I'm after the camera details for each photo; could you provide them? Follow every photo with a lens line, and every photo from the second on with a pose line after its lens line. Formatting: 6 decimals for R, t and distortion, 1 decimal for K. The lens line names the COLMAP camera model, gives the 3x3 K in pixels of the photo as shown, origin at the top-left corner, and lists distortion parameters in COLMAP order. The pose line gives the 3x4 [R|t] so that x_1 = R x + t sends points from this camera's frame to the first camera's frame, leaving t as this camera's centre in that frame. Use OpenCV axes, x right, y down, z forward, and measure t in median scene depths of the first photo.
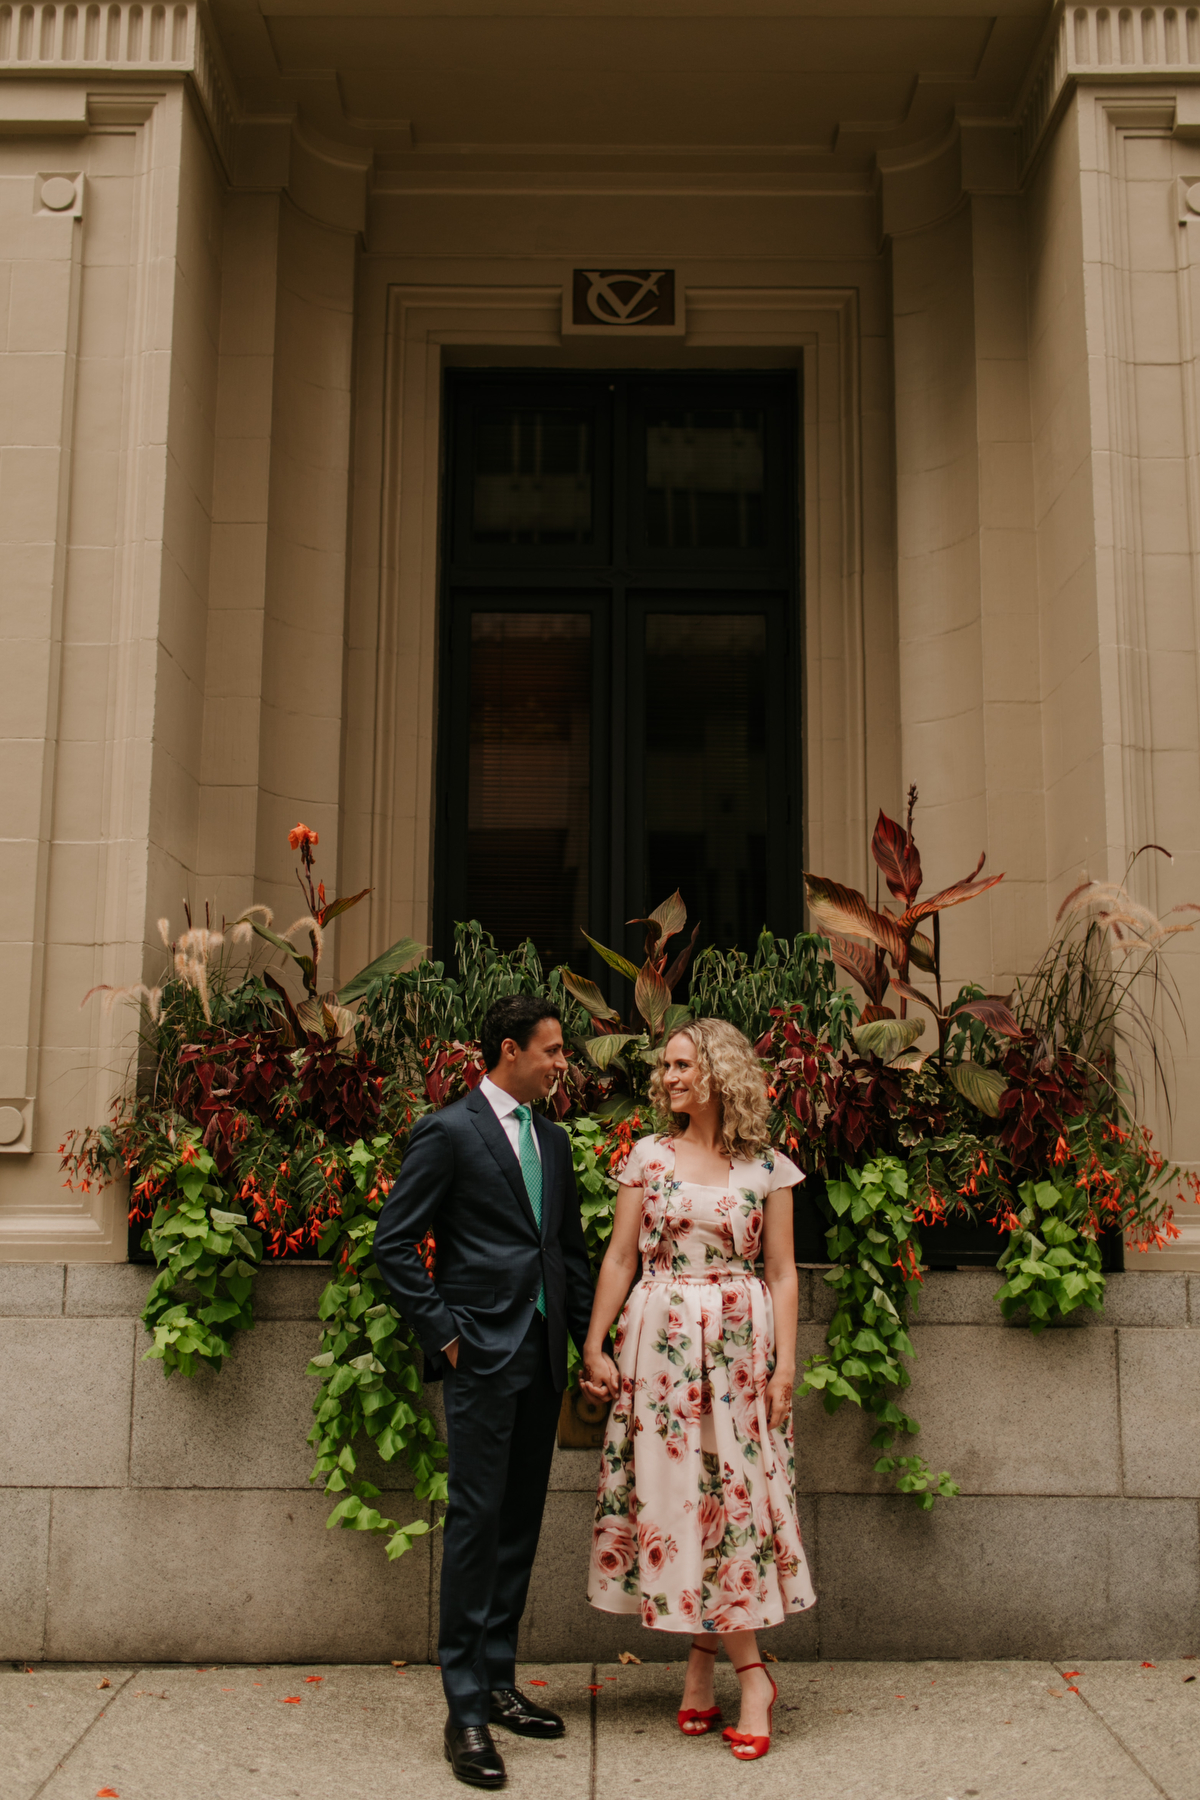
lens RADIAL K [[1717.4, 0, 556.0], [0, 1717.4, 900.5], [0, 0, 1]] dist [0.006332, -0.004527]
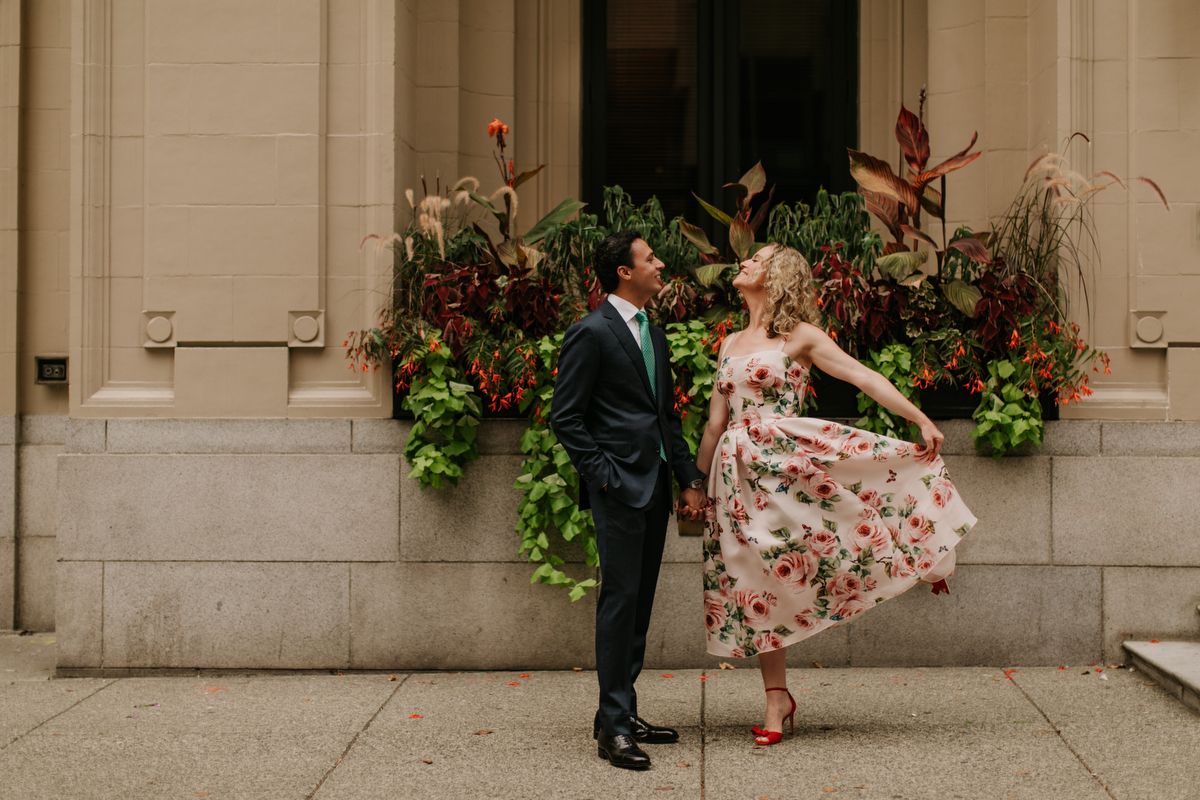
lens RADIAL K [[1738.1, 0, 602.1], [0, 1738.1, 334.7], [0, 0, 1]] dist [0.009895, -0.003813]
pose [[0.999294, -0.008290, -0.036641, -0.009004], [0.012885, 0.991821, 0.126984, -0.054373], [0.035288, -0.127367, 0.991228, -0.505520]]
